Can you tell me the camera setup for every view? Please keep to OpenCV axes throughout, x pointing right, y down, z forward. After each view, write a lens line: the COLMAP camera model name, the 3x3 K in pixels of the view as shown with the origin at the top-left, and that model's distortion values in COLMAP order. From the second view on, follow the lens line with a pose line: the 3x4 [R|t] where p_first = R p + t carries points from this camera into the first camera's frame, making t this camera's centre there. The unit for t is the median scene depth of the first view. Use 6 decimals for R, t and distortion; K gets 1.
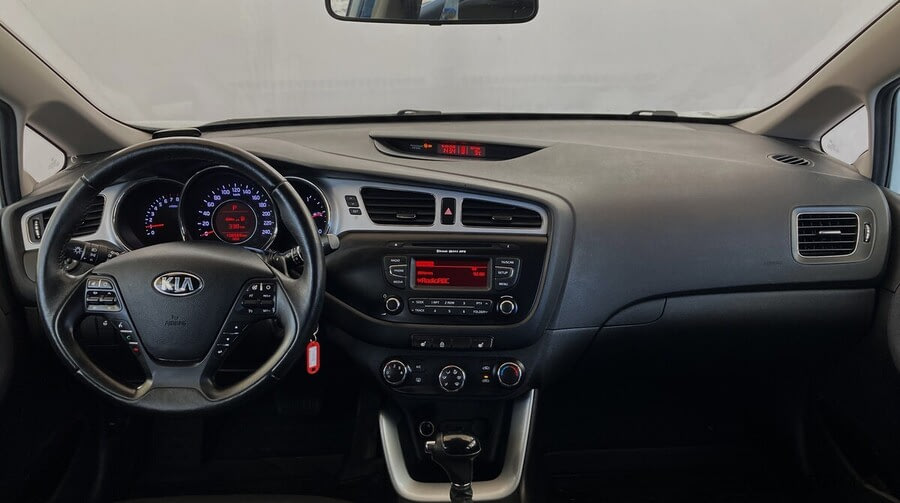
lens RADIAL K [[659.6, 0, 450.0], [0, 659.6, 251.5], [0, 0, 1]] dist [-0.081619, 0.105418]
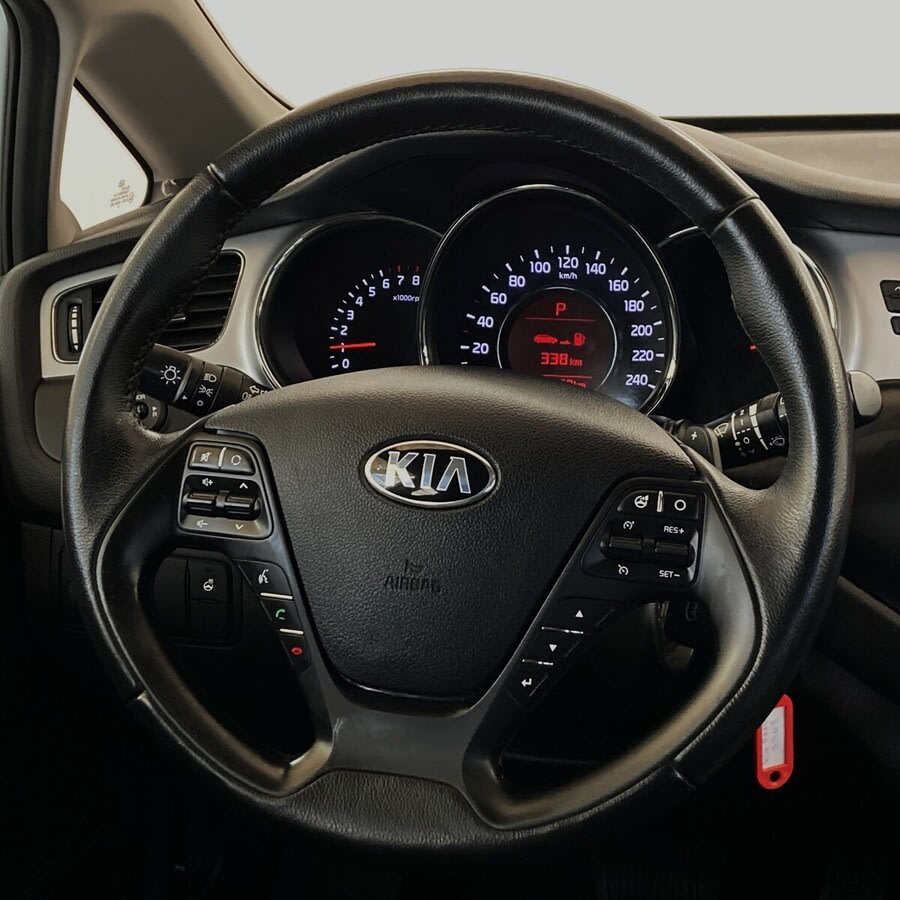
lens RADIAL K [[1252.1, 0, 450.0], [0, 1252.1, 450.0], [0, 0, 1]] dist [0.170601, -0.472791]
pose [[0.969015, 0.053217, -0.241200, -0.236015], [-0.082466, 0.990186, -0.112834, 0.109739], [0.232829, 0.129229, 0.963894, 0.336494]]
